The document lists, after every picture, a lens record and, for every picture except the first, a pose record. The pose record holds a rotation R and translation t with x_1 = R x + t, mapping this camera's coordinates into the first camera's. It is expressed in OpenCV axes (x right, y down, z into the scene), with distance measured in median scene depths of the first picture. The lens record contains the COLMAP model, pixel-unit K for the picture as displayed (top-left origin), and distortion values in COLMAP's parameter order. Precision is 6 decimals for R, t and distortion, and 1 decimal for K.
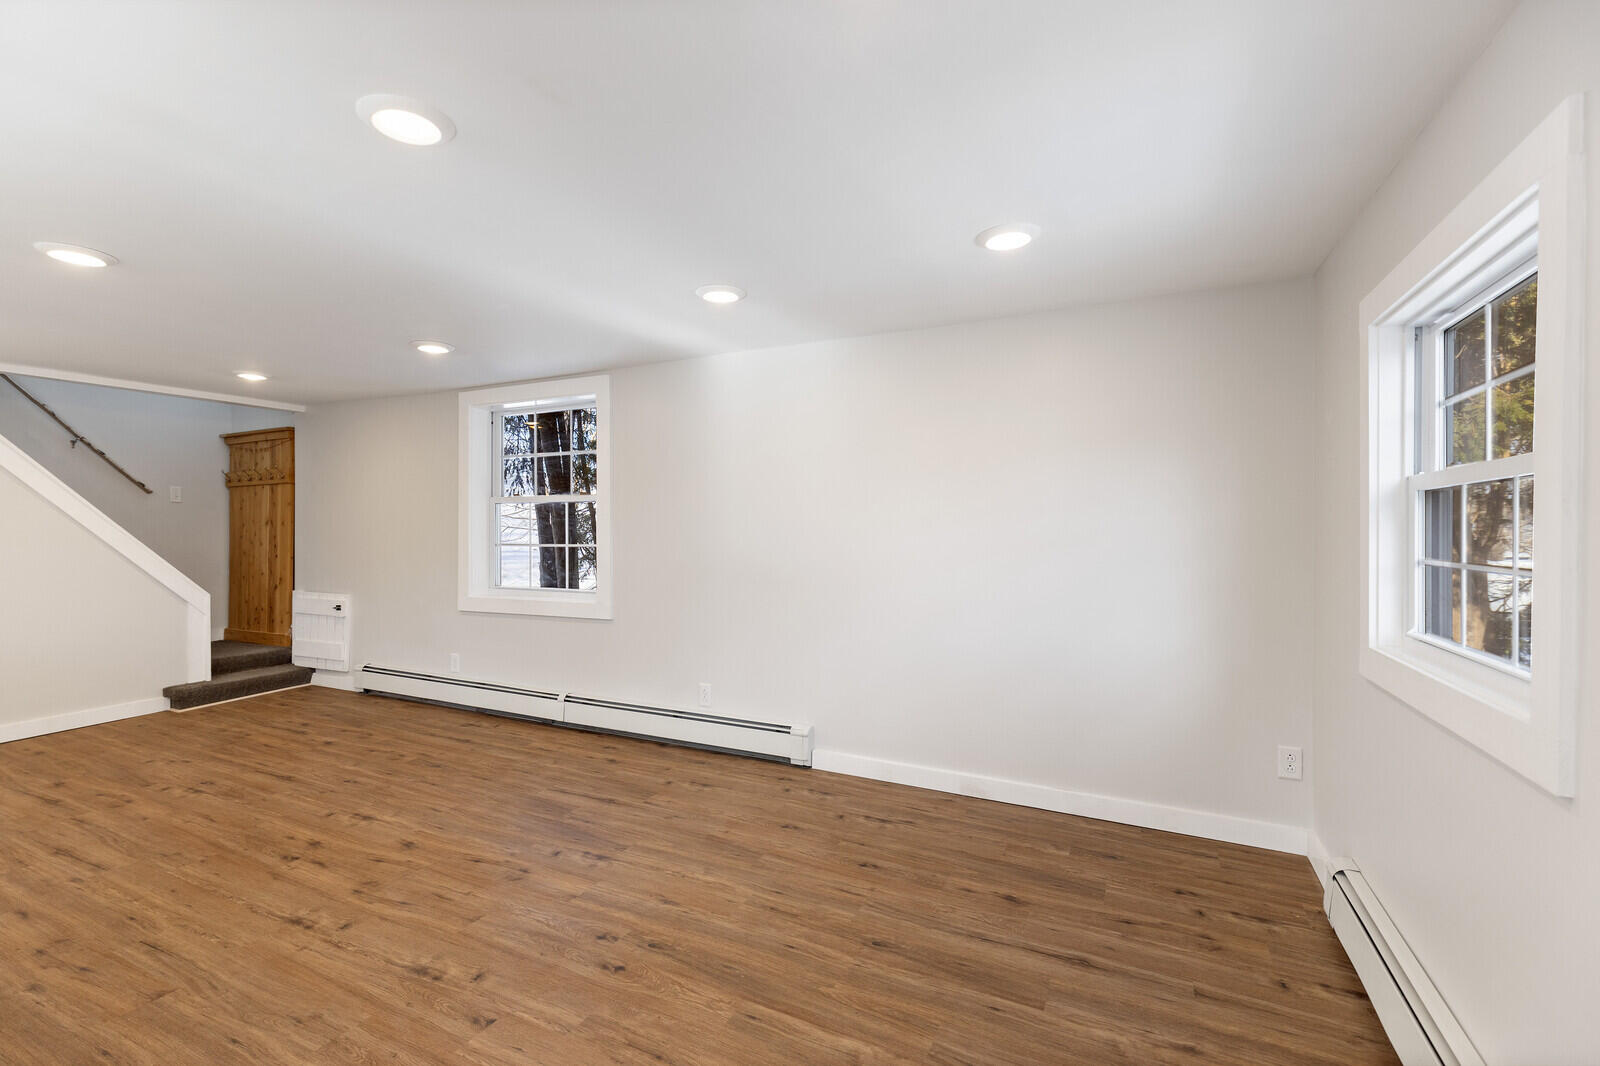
lens RADIAL K [[709.9, 0, 791.5], [0, 709.9, 537.3], [0, 0, 1]] dist [0.001745, 0.000431]
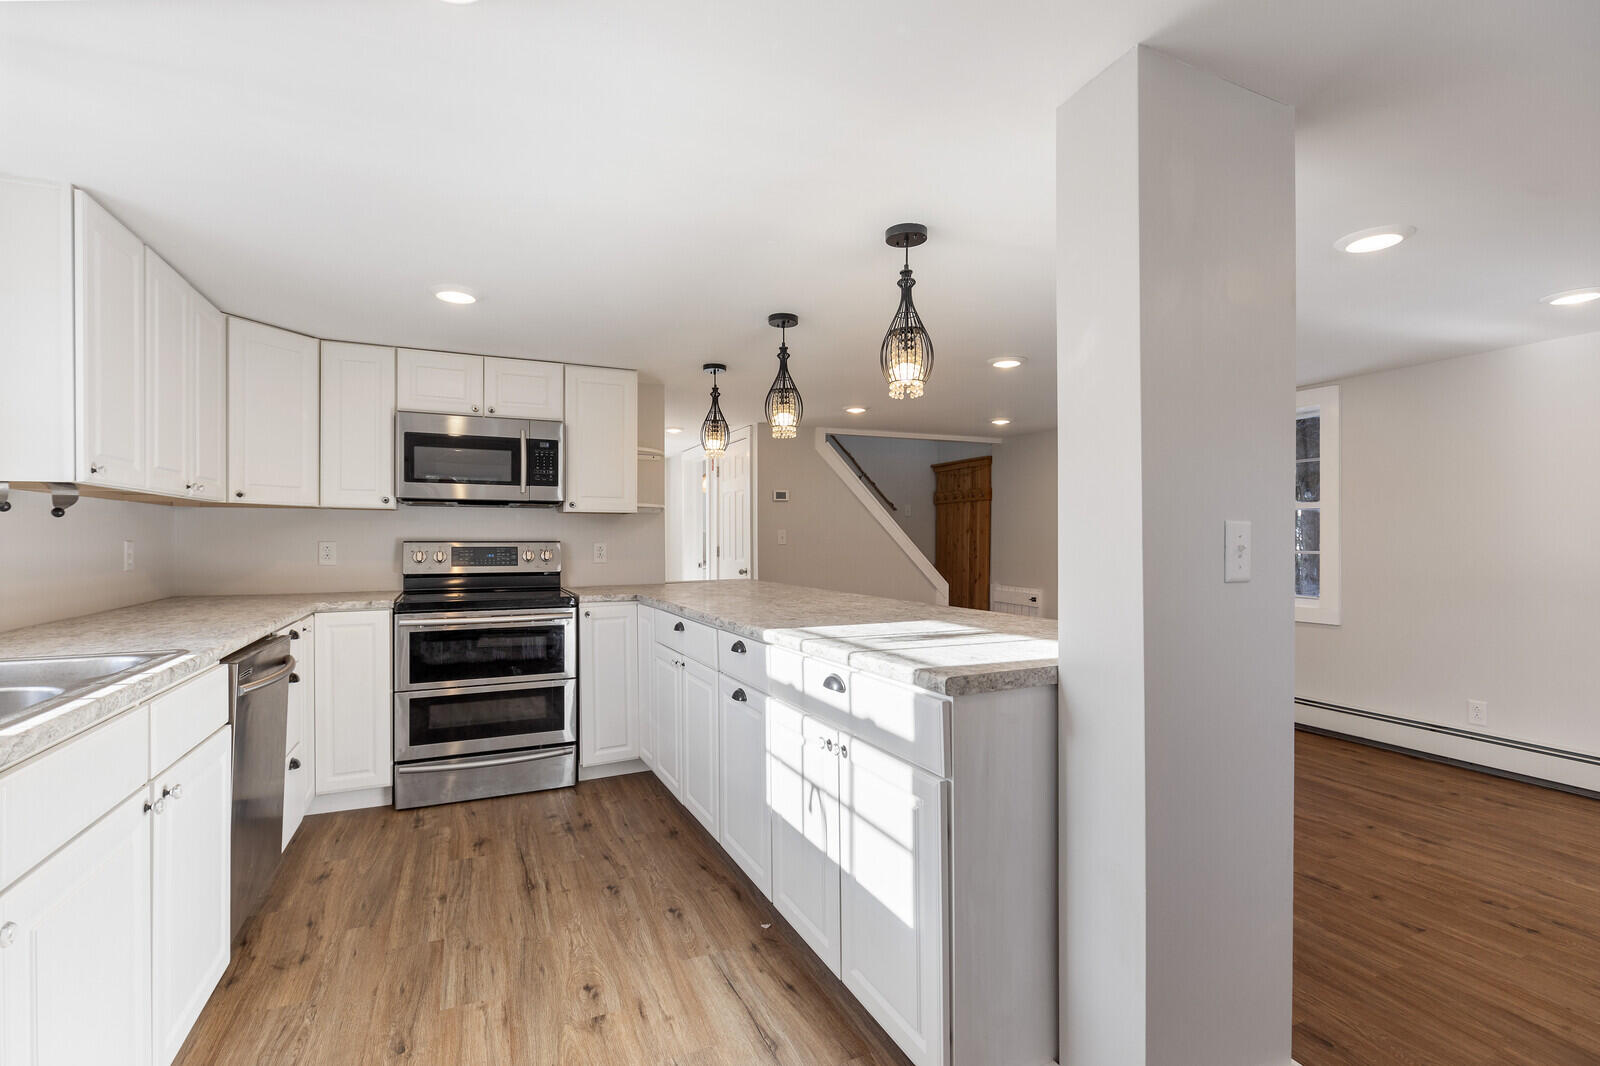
lens RADIAL K [[721.3, 0, 792.8], [0, 721.3, 537.5], [0, 0, 1]] dist [-0.003441, 0.000153]
pose [[0.767889, 0.001190, -0.640582, -0.288518], [-0.006497, 0.999961, -0.005930, 0.002471], [0.640550, 0.008715, 0.767867, -0.429933]]
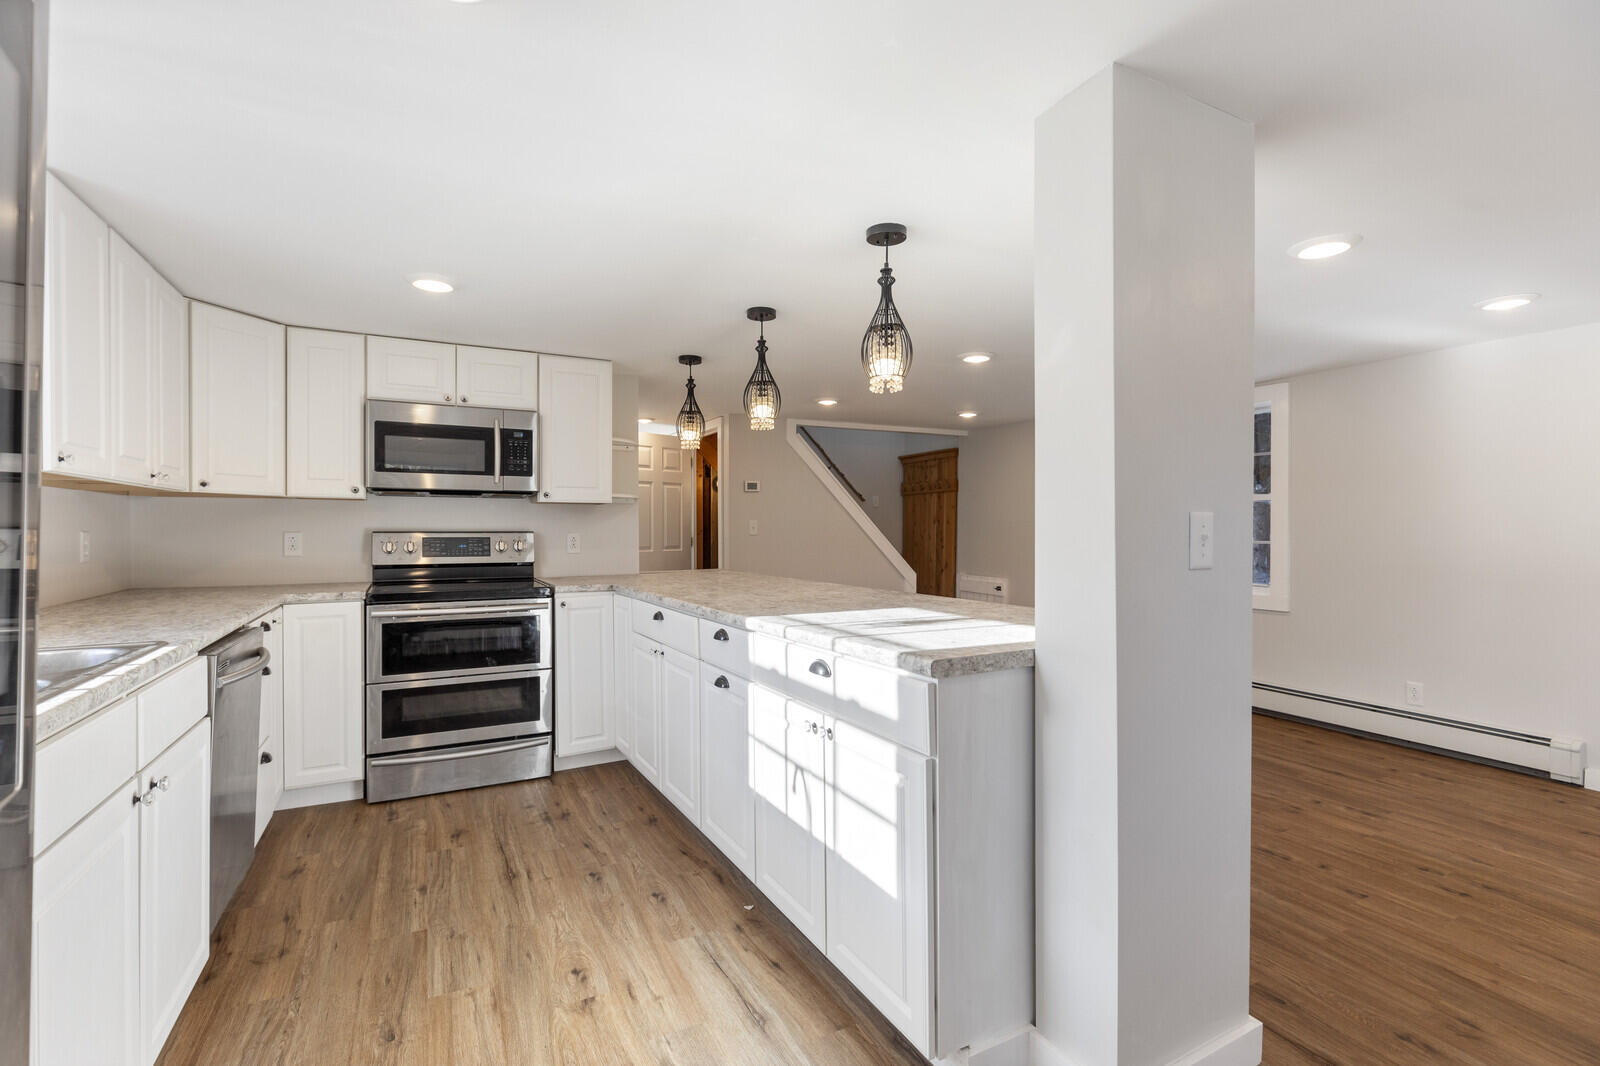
lens RADIAL K [[721.6, 0, 793.9], [0, 721.6, 531.7], [0, 0, 1]] dist [0.002085, -0.000433]
pose [[0.799665, 0.004297, -0.600431, -0.291747], [-0.006333, 0.999979, -0.001278, 0.003153], [0.600413, 0.004824, 0.799676, -0.458784]]
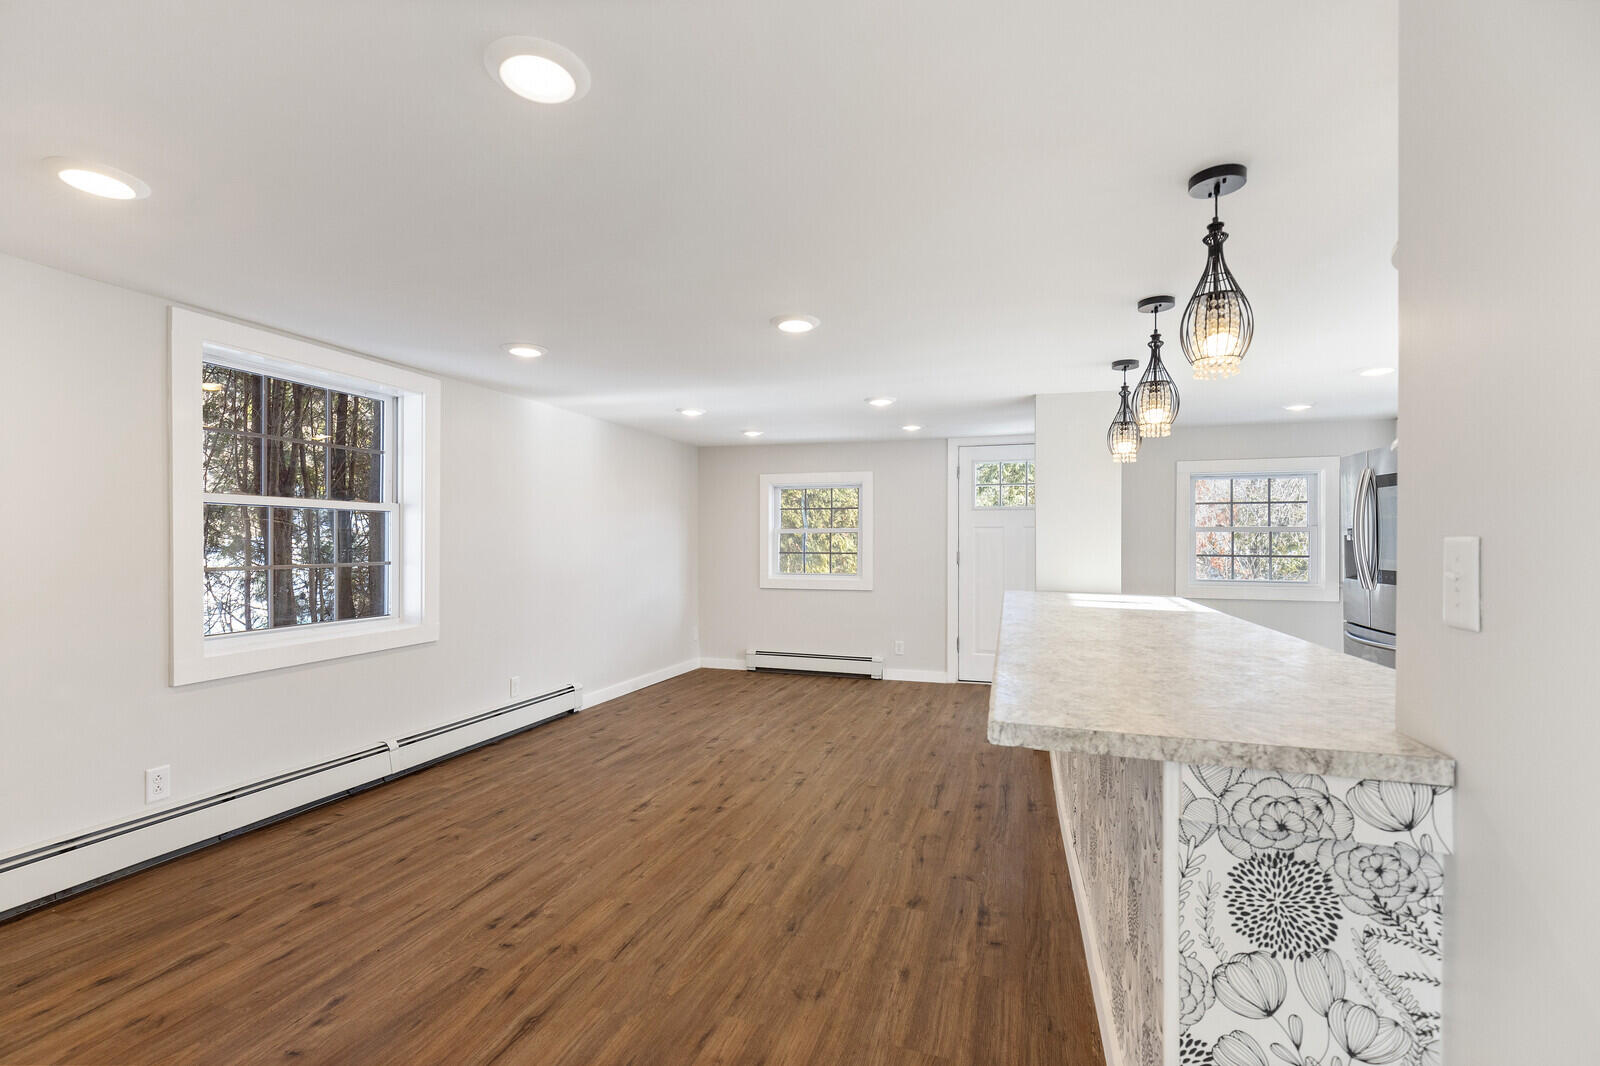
lens RADIAL K [[716.7, 0, 779.9], [0, 716.7, 537.8], [0, 0, 1]] dist [0.000675, 0.000020]
pose [[-0.121677, 0.006156, 0.992551, -1.852891], [0.007910, 0.999955, -0.005232, -0.016891], [-0.992538, 0.007214, -0.121720, 0.982475]]
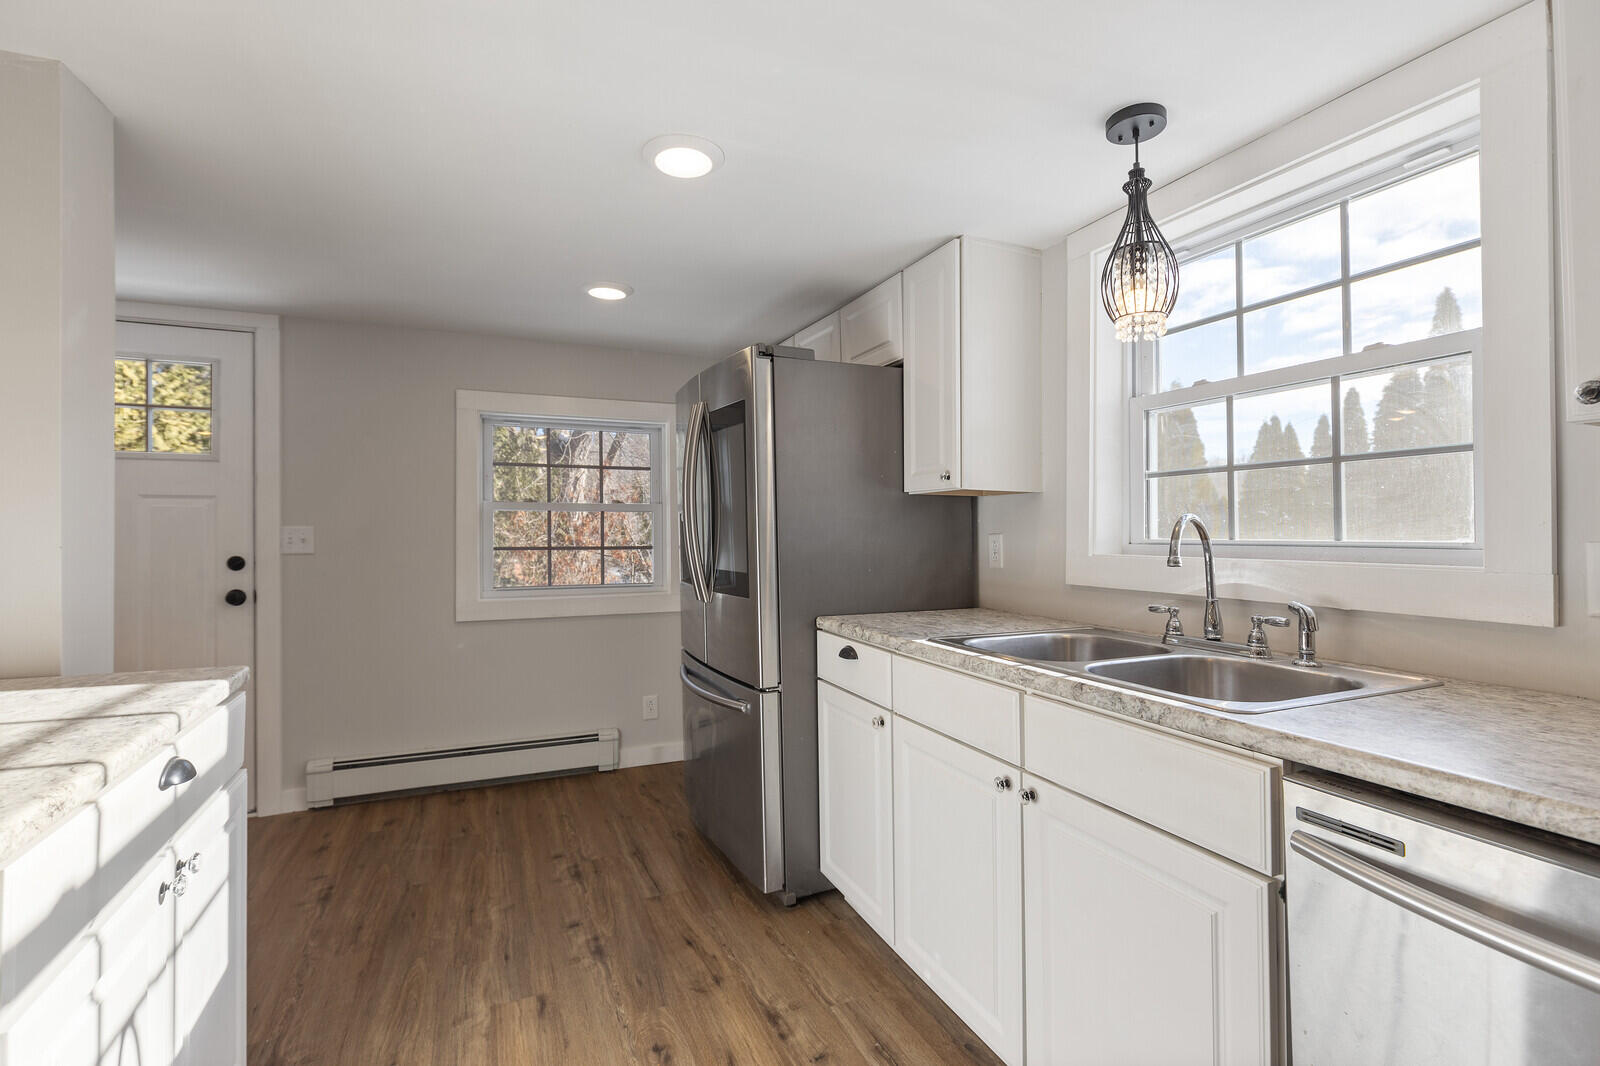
lens RADIAL K [[721.8, 0, 809.3], [0, 721.8, 504.1], [0, 0, 1]] dist [0.001861, -0.000412]
pose [[-0.772213, 0.024362, 0.634897, -1.183047], [0.004241, 0.999440, -0.033193, -0.000999], [-0.635350, -0.022939, -0.771884, 0.181340]]
